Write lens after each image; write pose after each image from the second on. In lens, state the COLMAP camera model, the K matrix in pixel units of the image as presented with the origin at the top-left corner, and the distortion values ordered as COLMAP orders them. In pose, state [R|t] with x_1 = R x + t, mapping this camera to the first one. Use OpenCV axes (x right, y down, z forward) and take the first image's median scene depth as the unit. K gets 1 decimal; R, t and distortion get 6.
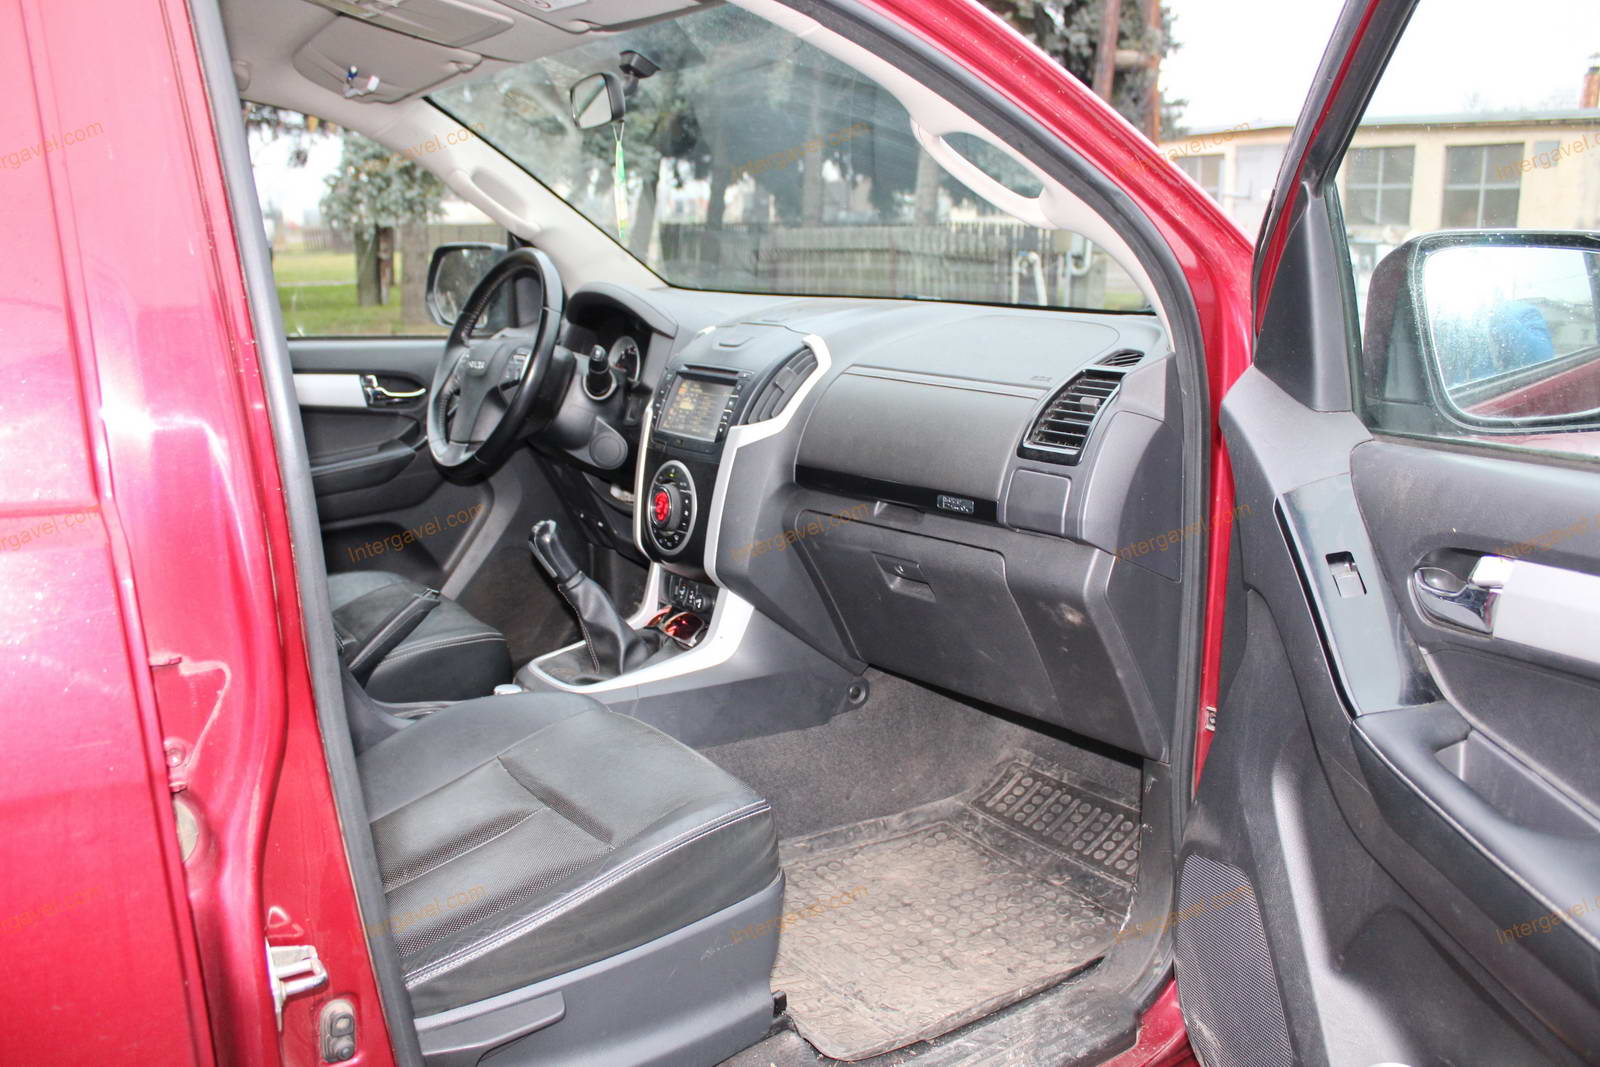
lens RADIAL K [[1331.9, 0, 804.0], [0, 1331.9, 538.9], [0, 0, 1]] dist [-0.165227, 0.149067]
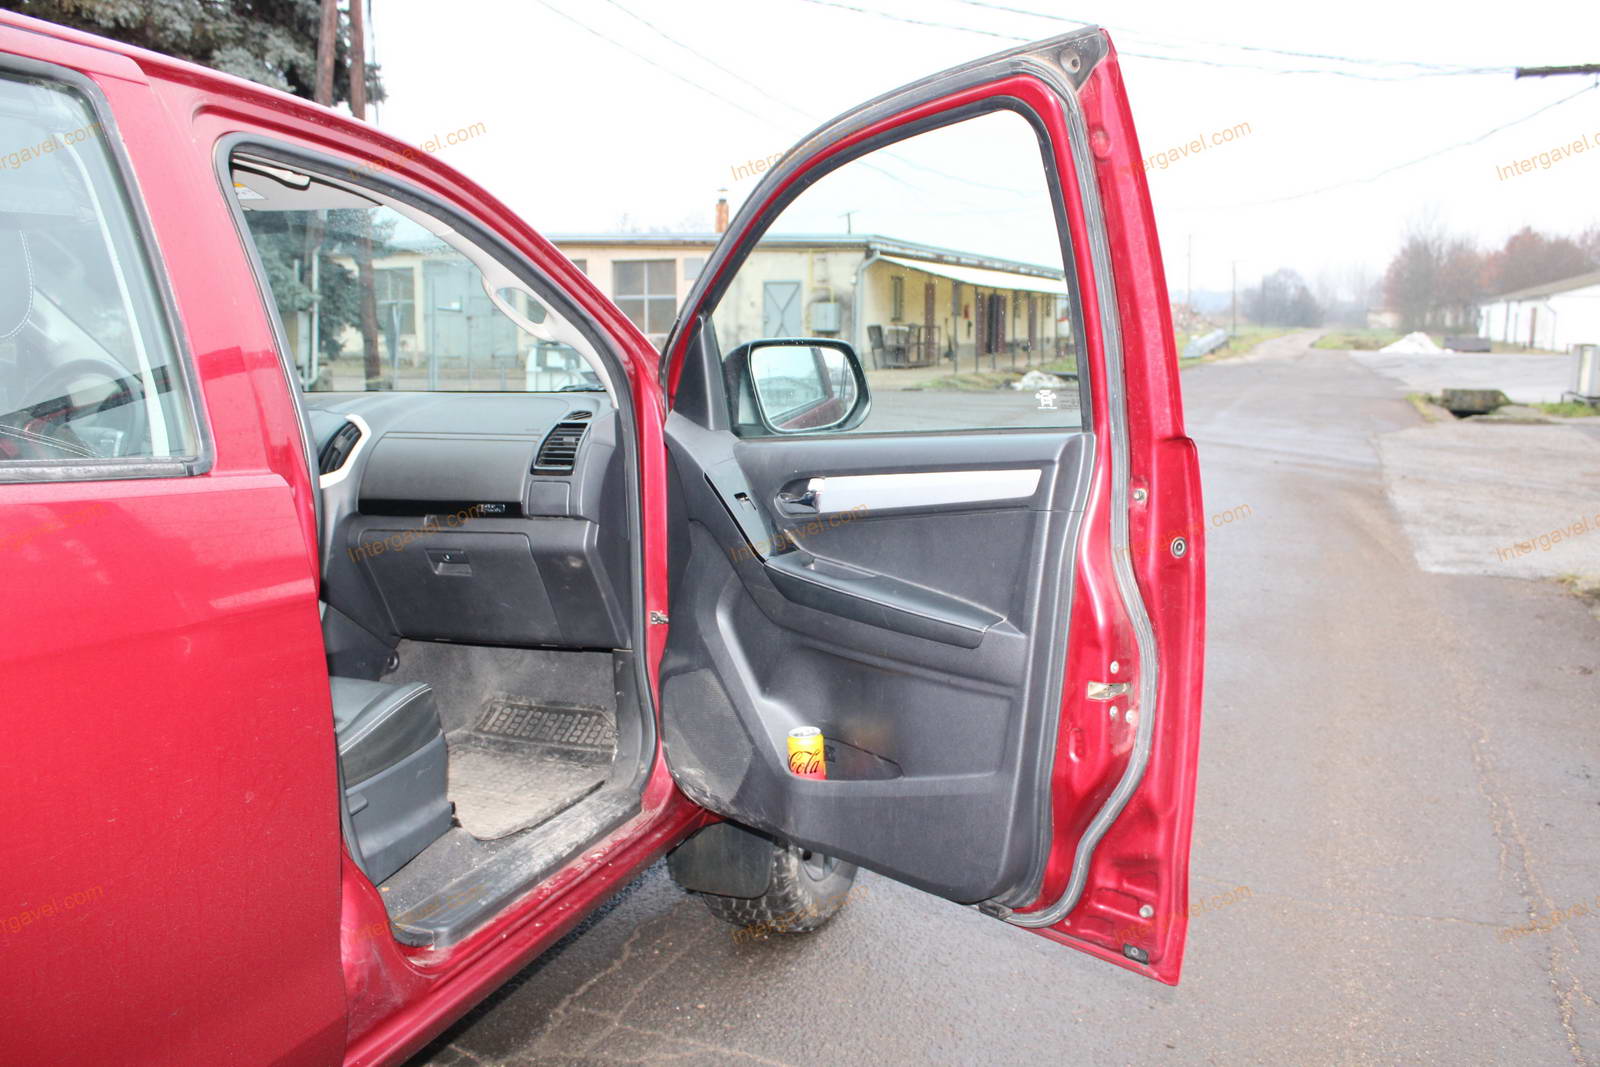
lens RADIAL K [[1331.9, 0, 804.0], [0, 1331.9, 538.9], [0, 0, 1]] dist [-0.165227, 0.149067]
pose [[0.826966, -0.076958, 0.556961, -0.461741], [0.121881, 0.991571, -0.043956, 0.126124], [-0.548883, 0.104233, 0.829375, -0.539905]]
